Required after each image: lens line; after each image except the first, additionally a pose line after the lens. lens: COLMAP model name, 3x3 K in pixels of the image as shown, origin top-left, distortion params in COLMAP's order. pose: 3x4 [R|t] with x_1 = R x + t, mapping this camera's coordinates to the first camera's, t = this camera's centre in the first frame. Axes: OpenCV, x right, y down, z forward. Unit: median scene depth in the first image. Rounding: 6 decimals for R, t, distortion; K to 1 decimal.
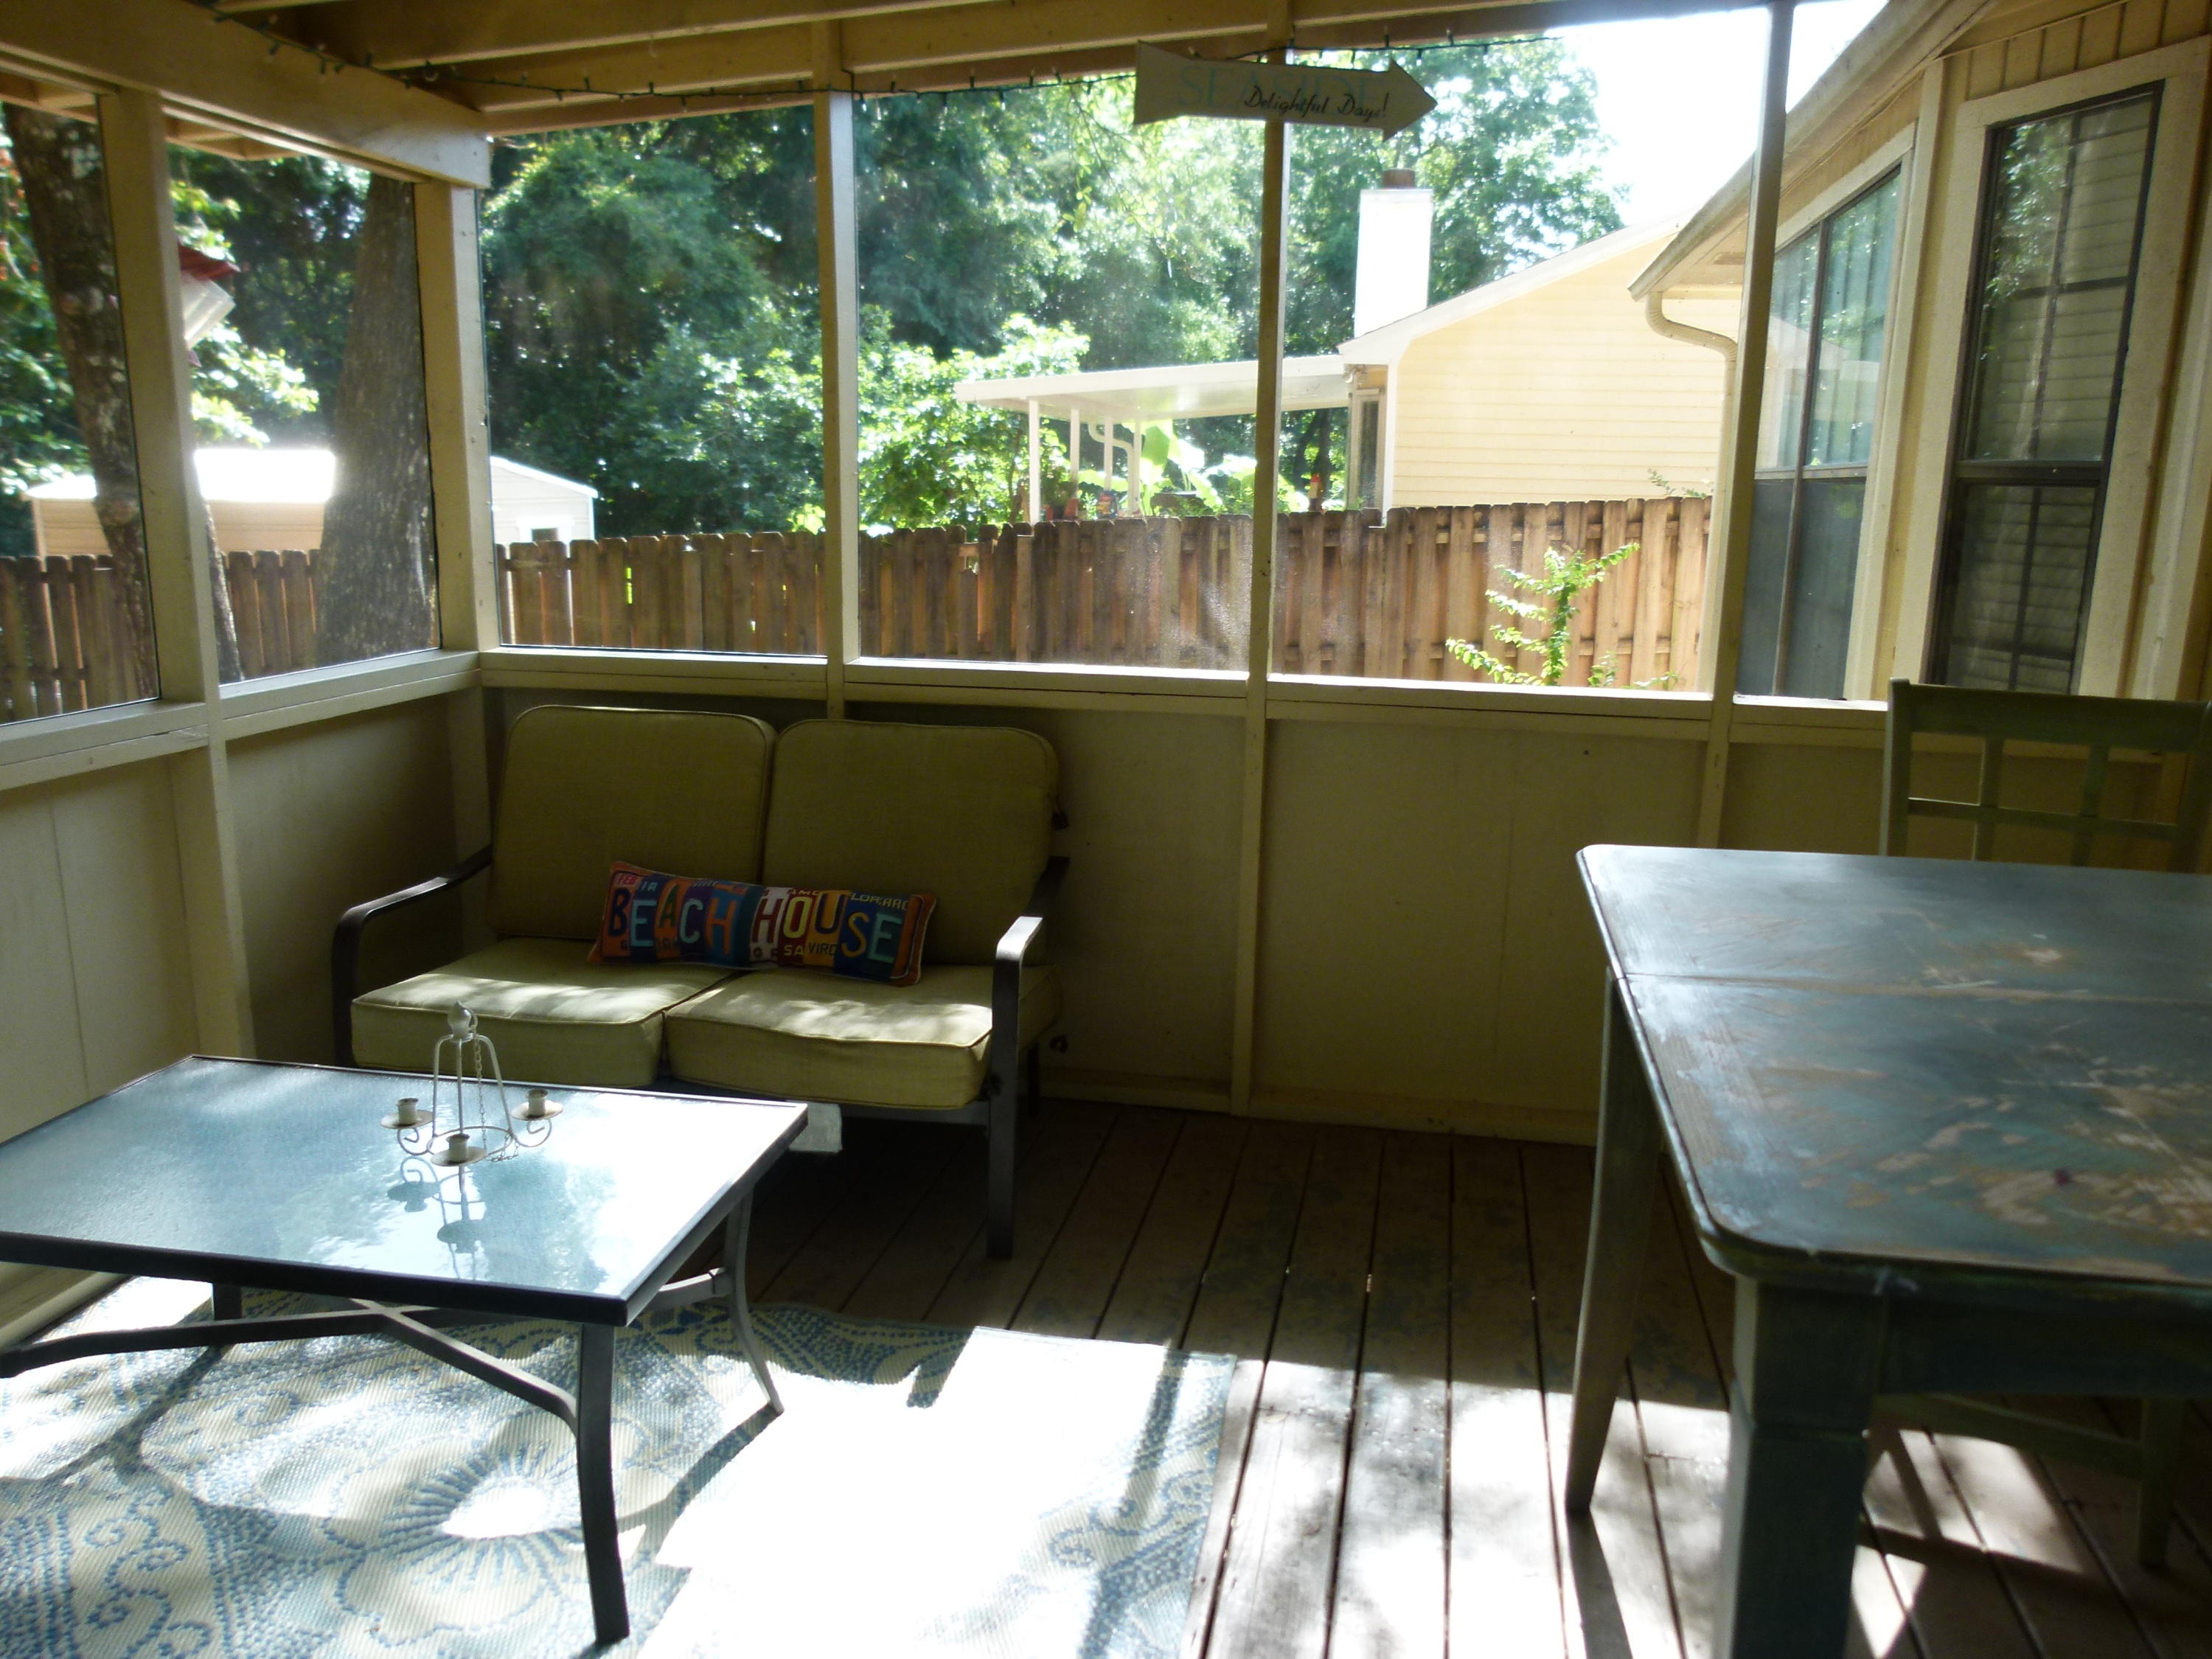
lens RADIAL K [[1656.4, 0, 1107.4], [0, 1656.4, 849.4], [0, 0, 1]] dist [-0.048939, 0.043750]
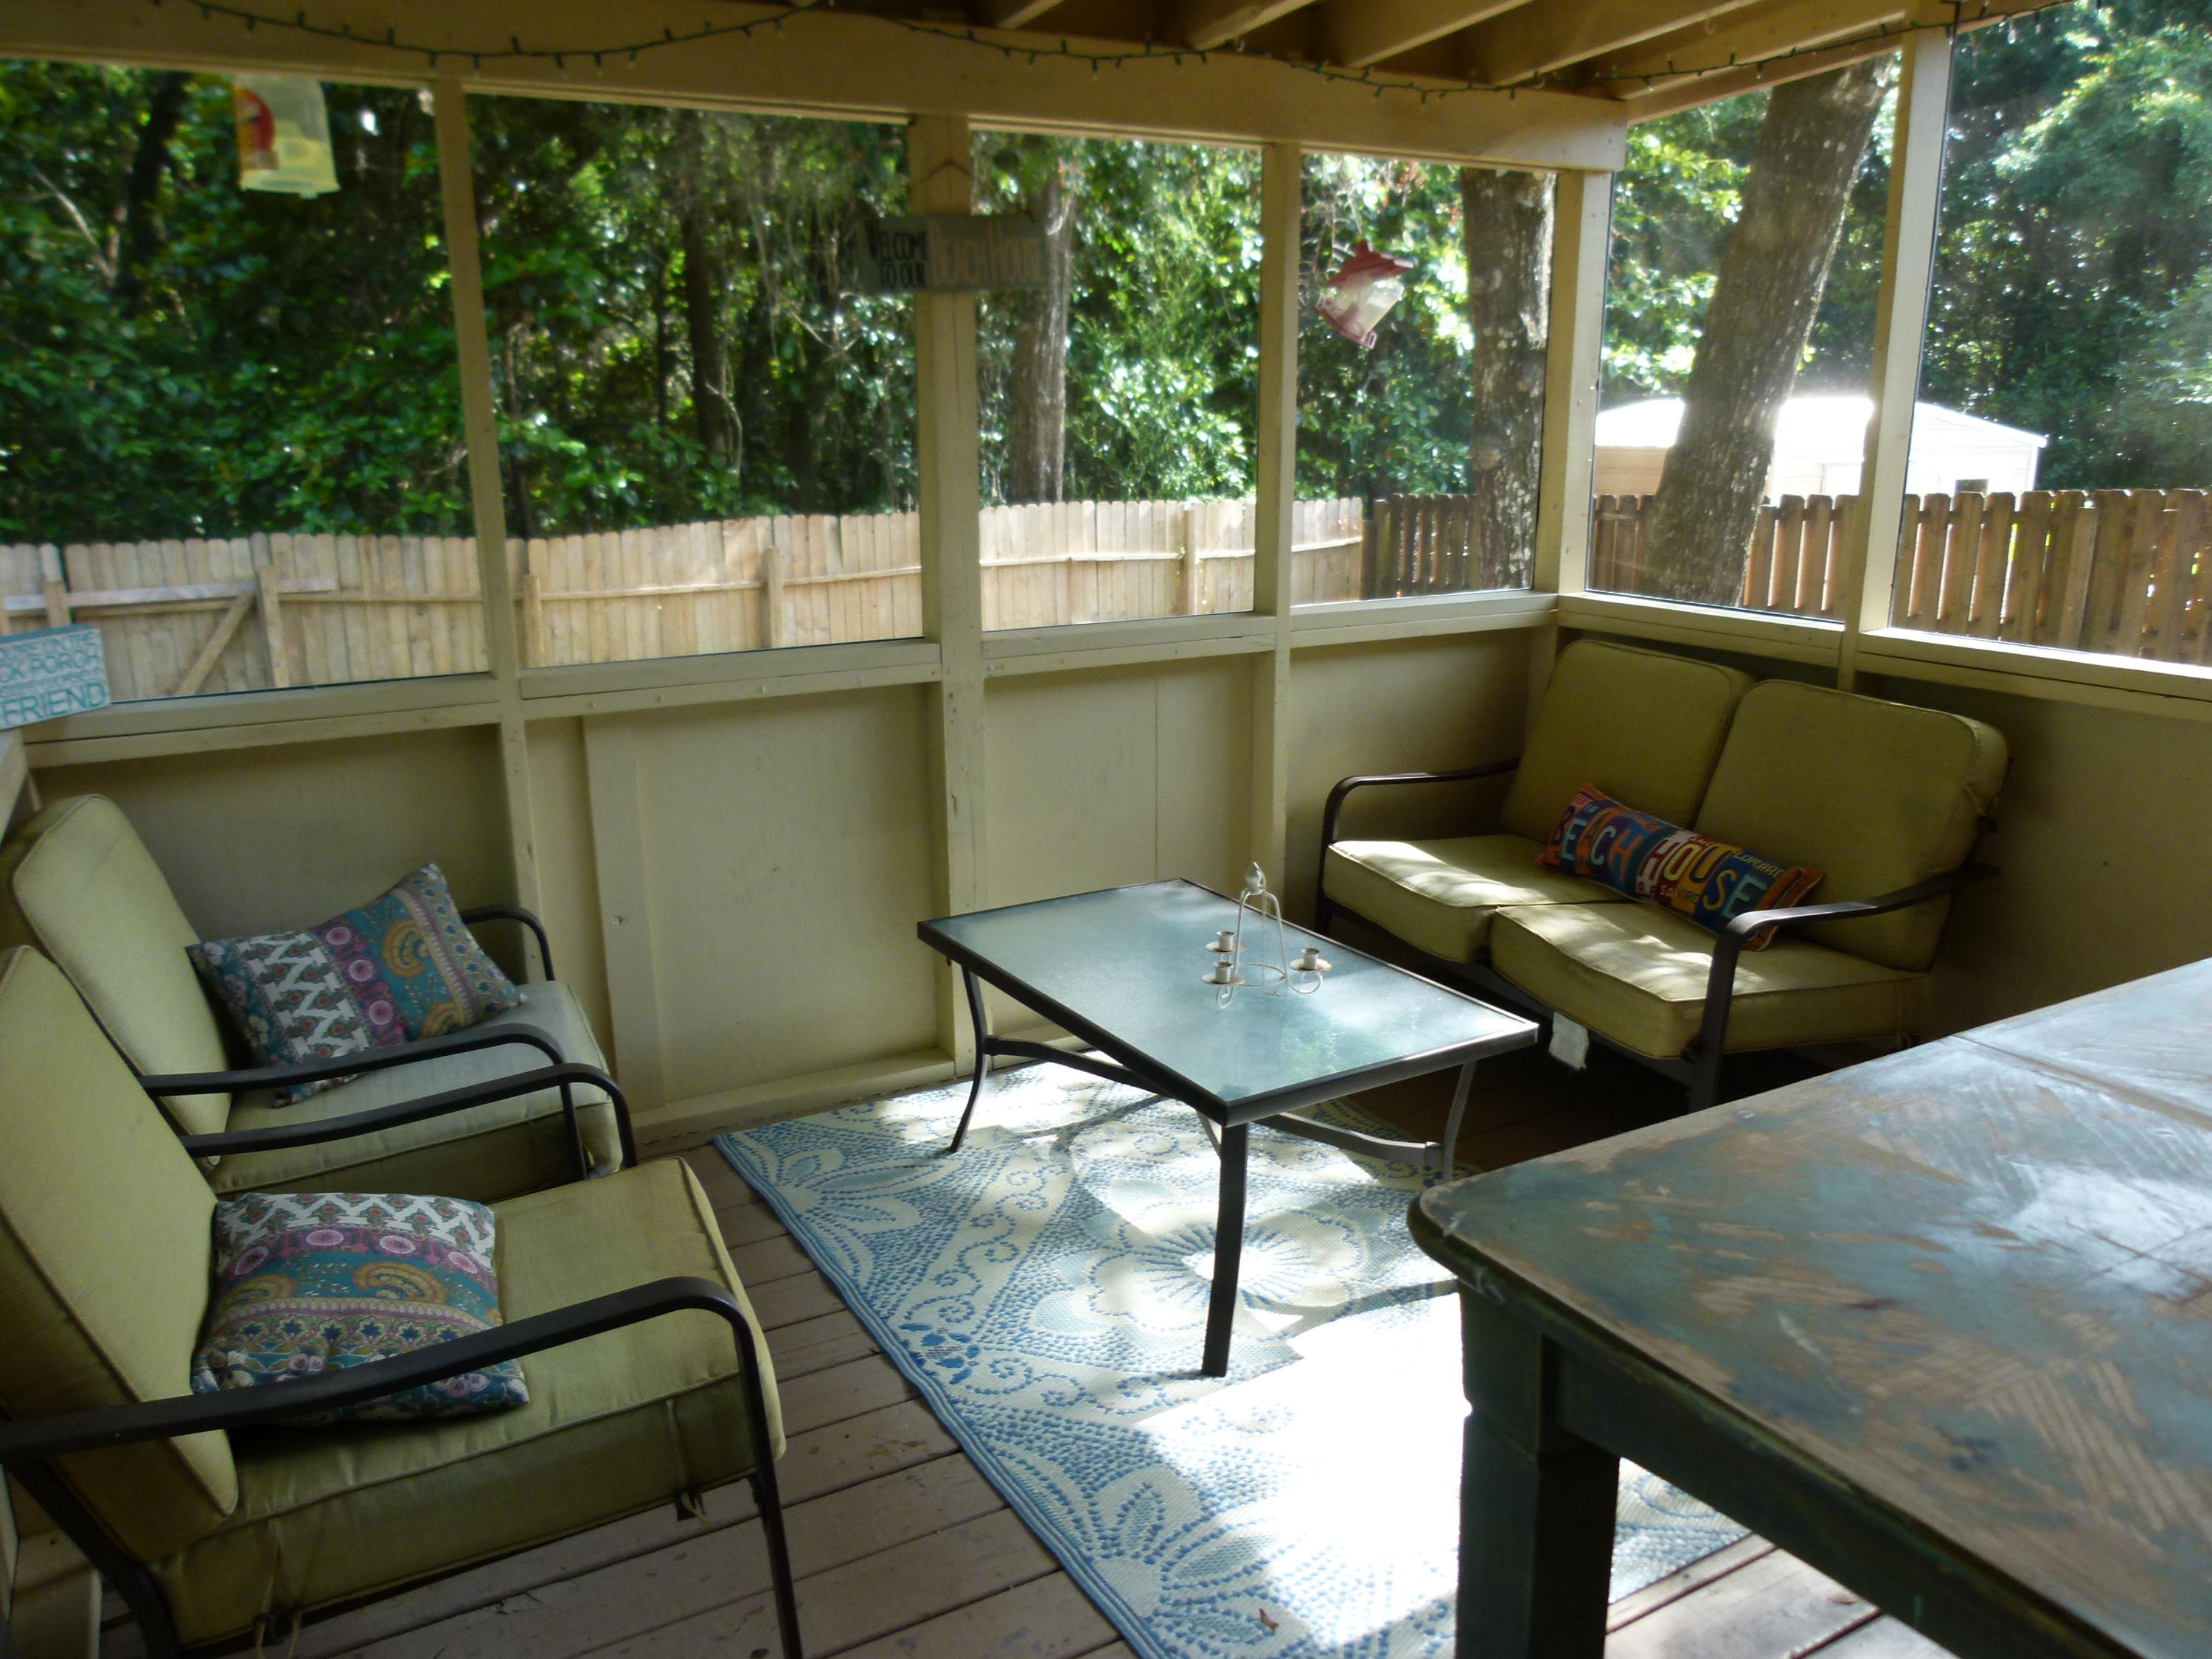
lens RADIAL K [[1656.4, 0, 1107.4], [0, 1656.4, 849.4], [0, 0, 1]] dist [-0.048939, 0.043750]
pose [[0.653532, 0.175326, -0.736313, 0.067732], [-0.151662, 0.983406, 0.099551, -0.003278], [0.741548, 0.046611, 0.669278, 0.007116]]
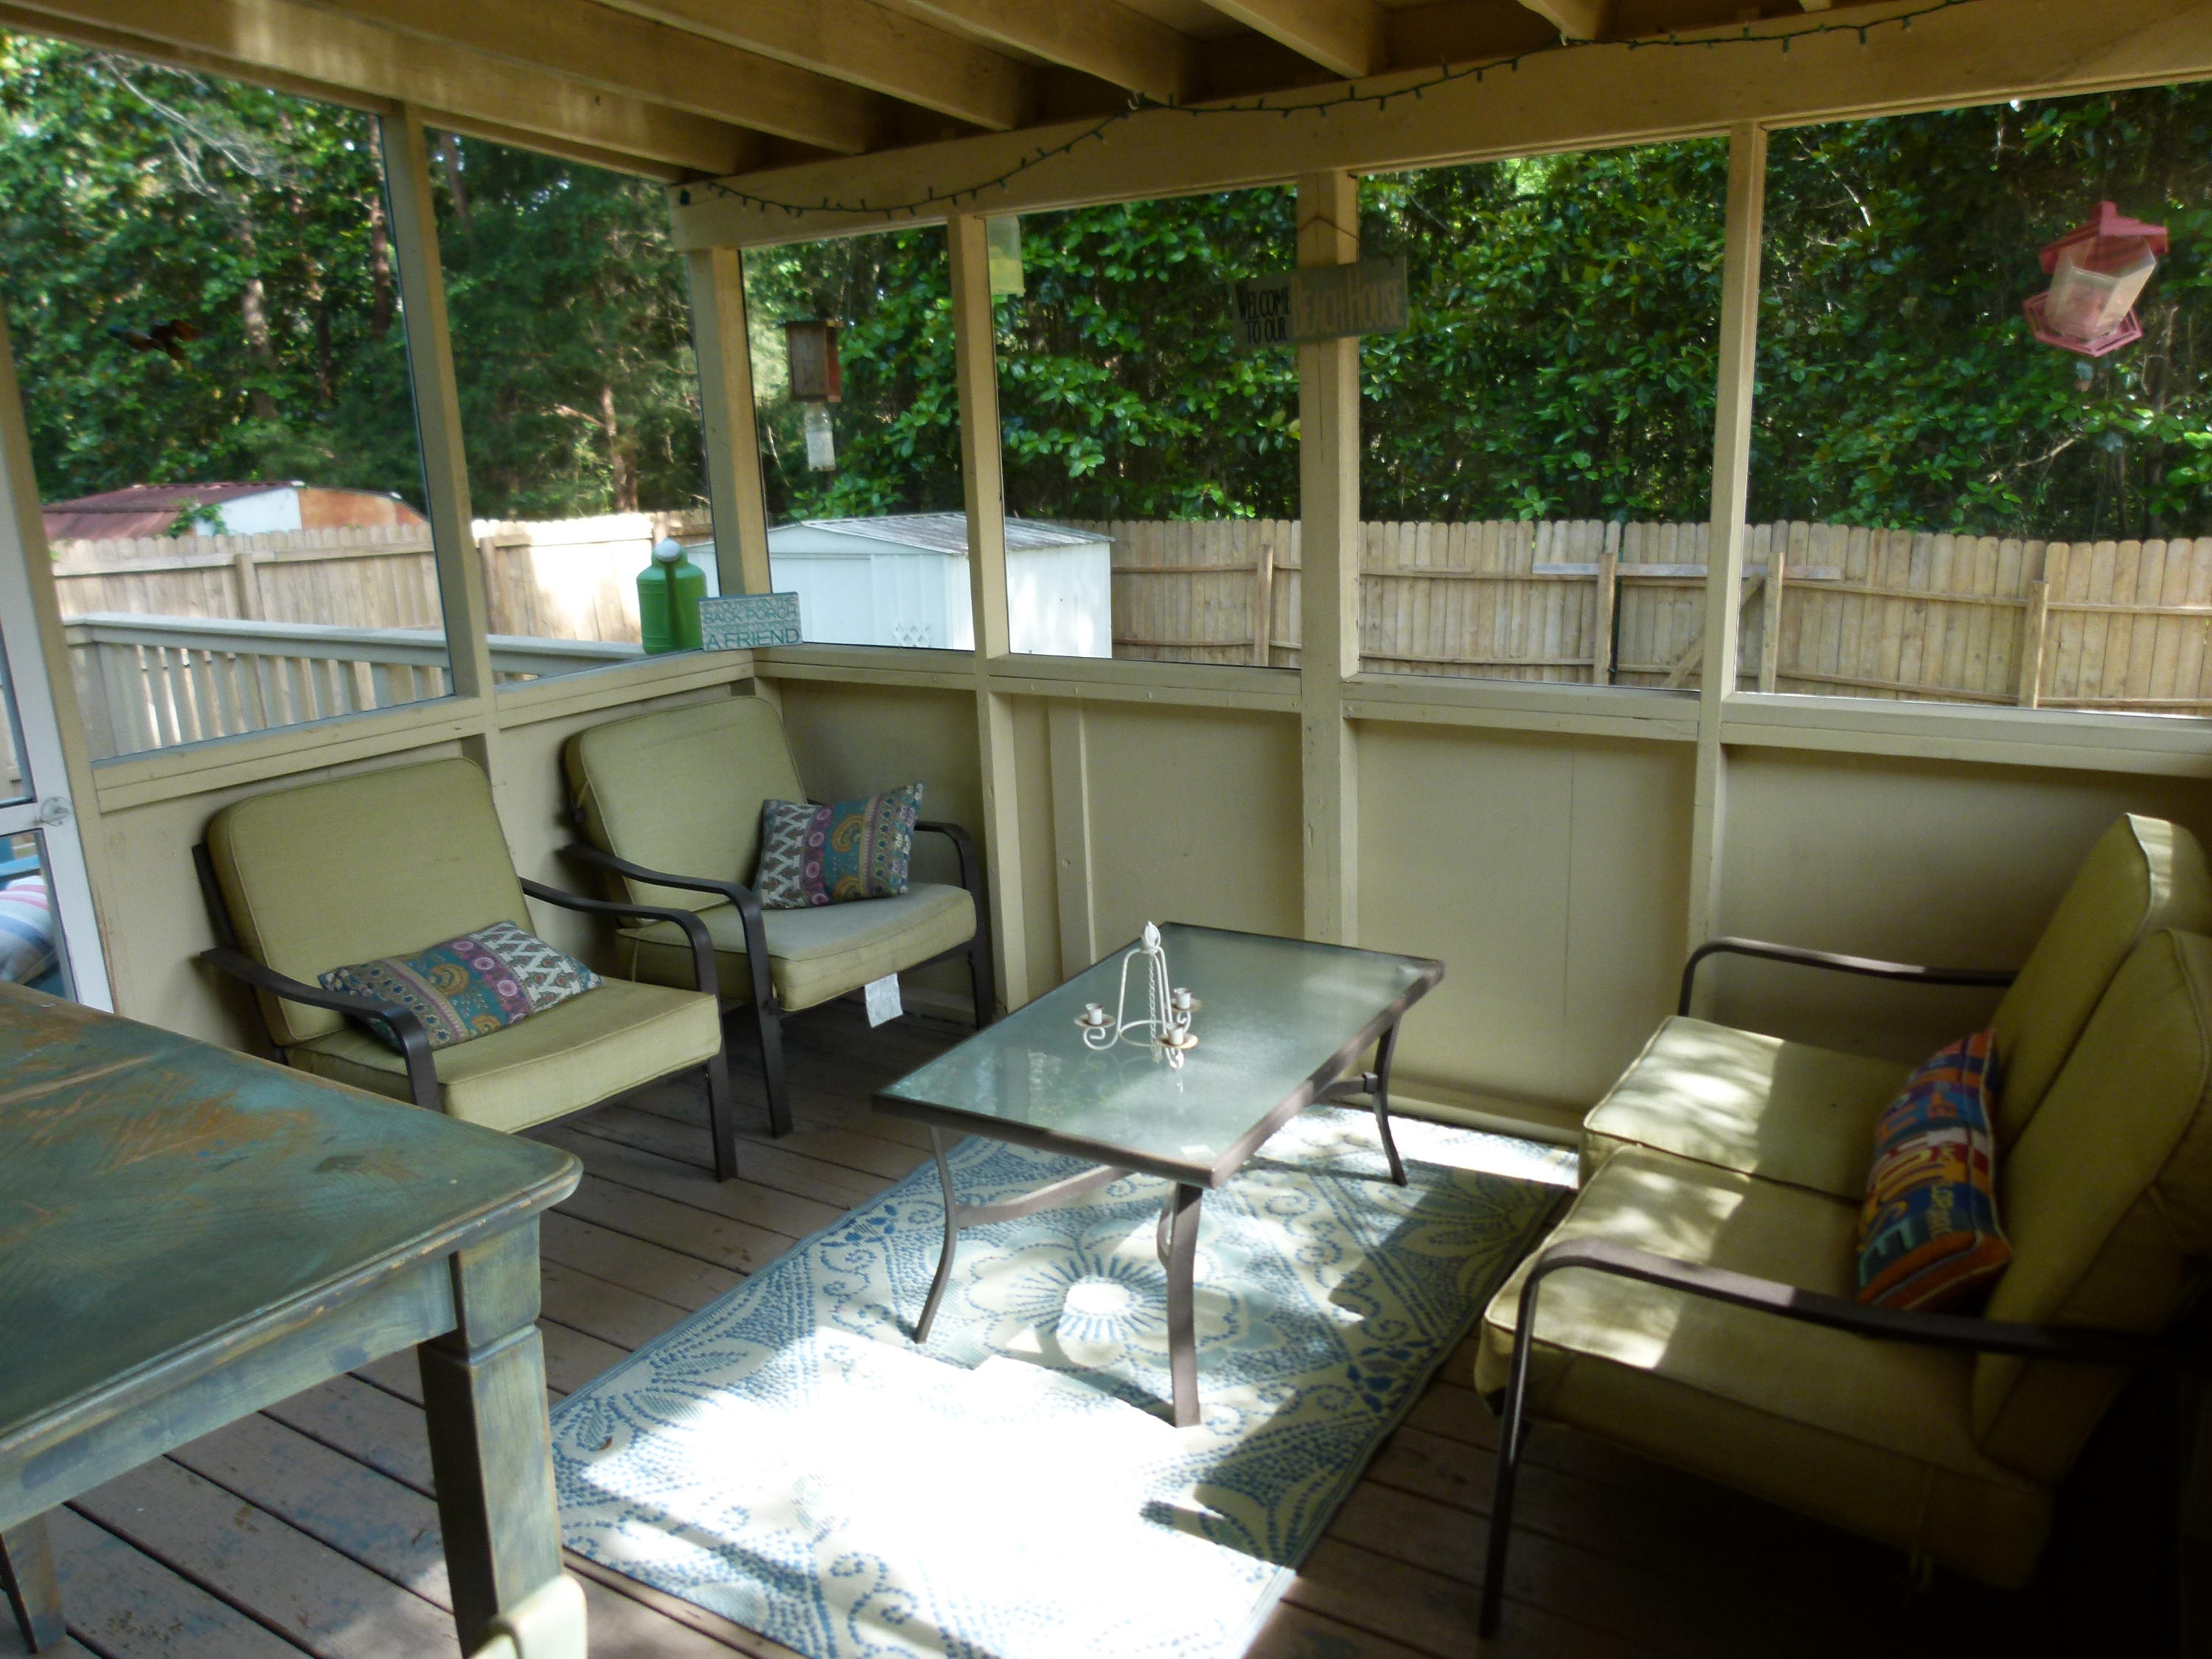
lens RADIAL K [[1656.4, 0, 1107.4], [0, 1656.4, 849.4], [0, 0, 1]] dist [-0.048939, 0.043750]
pose [[-0.353031, 0.230680, -0.906728, 0.111696], [-0.182715, 0.933470, 0.308623, -0.050976], [0.917597, 0.274627, -0.287395, 0.193586]]
